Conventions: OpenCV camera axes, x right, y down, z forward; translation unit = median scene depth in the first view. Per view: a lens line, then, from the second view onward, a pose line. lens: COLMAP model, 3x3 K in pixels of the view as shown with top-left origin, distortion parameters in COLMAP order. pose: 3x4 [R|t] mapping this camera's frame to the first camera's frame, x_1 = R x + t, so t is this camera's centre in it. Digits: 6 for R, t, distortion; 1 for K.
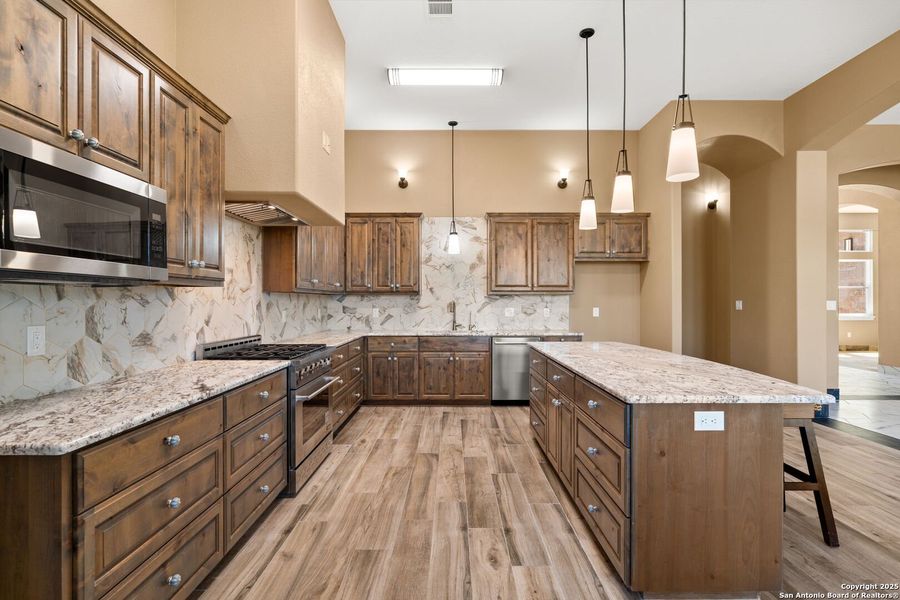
lens RADIAL K [[445.1, 0, 450.0], [0, 445.1, 300.0], [0, 0, 1]] dist [0.000314, 0.000276]
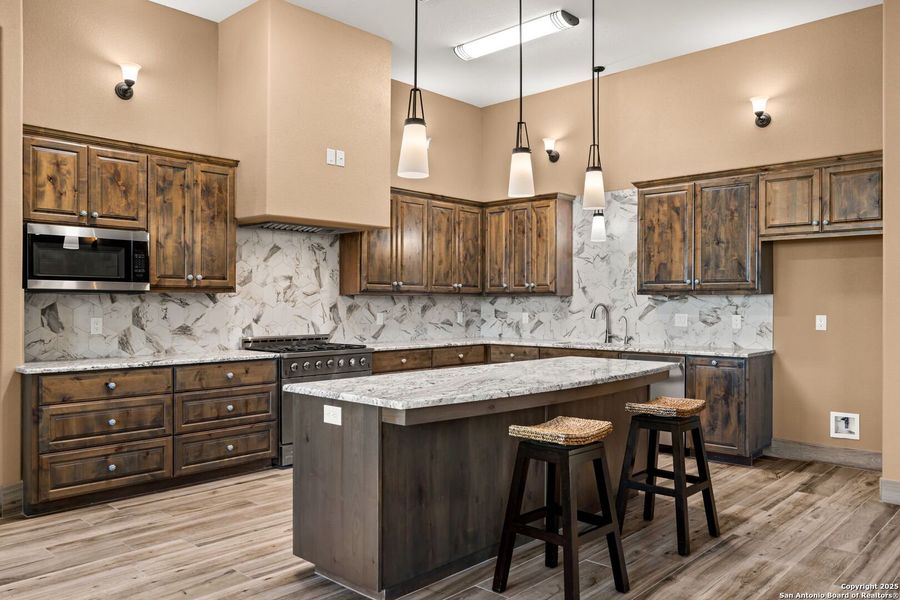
lens RADIAL K [[661.2, 0, 452.3], [0, 661.2, 302.1], [0, 0, 1]] dist [0.000631, -0.000468]
pose [[0.737877, -0.000174, -0.674935, 1.118396], [0.000507, 1.000000, 0.000296, -0.001999], [0.674935, -0.000561, 0.737877, 0.005772]]
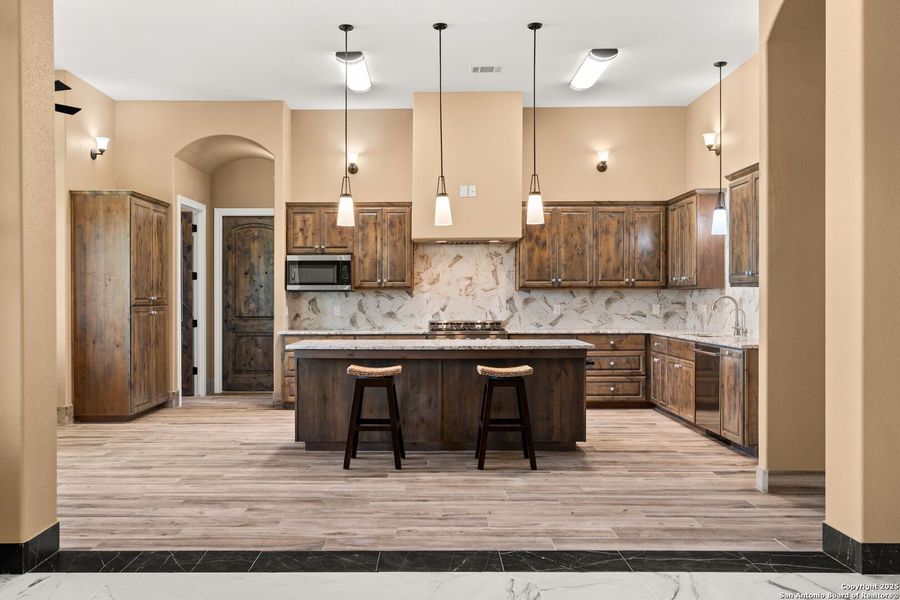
lens RADIAL K [[753.4, 0, 450.0], [0, 753.4, 300.0], [0, 0, 1]] dist [0.004823, 0.002917]
pose [[0.030781, 0.003601, -0.999520, 2.474946], [0.006572, 0.999971, 0.003805, 0.001909], [0.999505, -0.006686, 0.030756, 0.945643]]
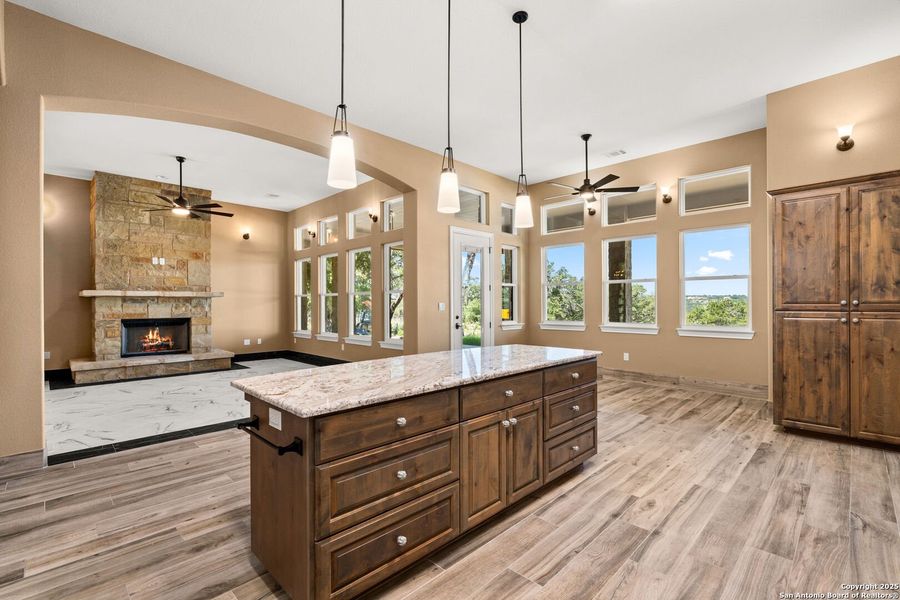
lens RADIAL K [[412.1, 0, 450.0], [0, 412.1, 300.0], [0, 0, 1]] dist [0.000869, 0.000027]
pose [[-0.713944, 0.006804, 0.700170, -0.234337], [0.002460, 0.999971, -0.007209, 0.000429], [-0.700198, -0.003424, -0.713940, 1.621623]]
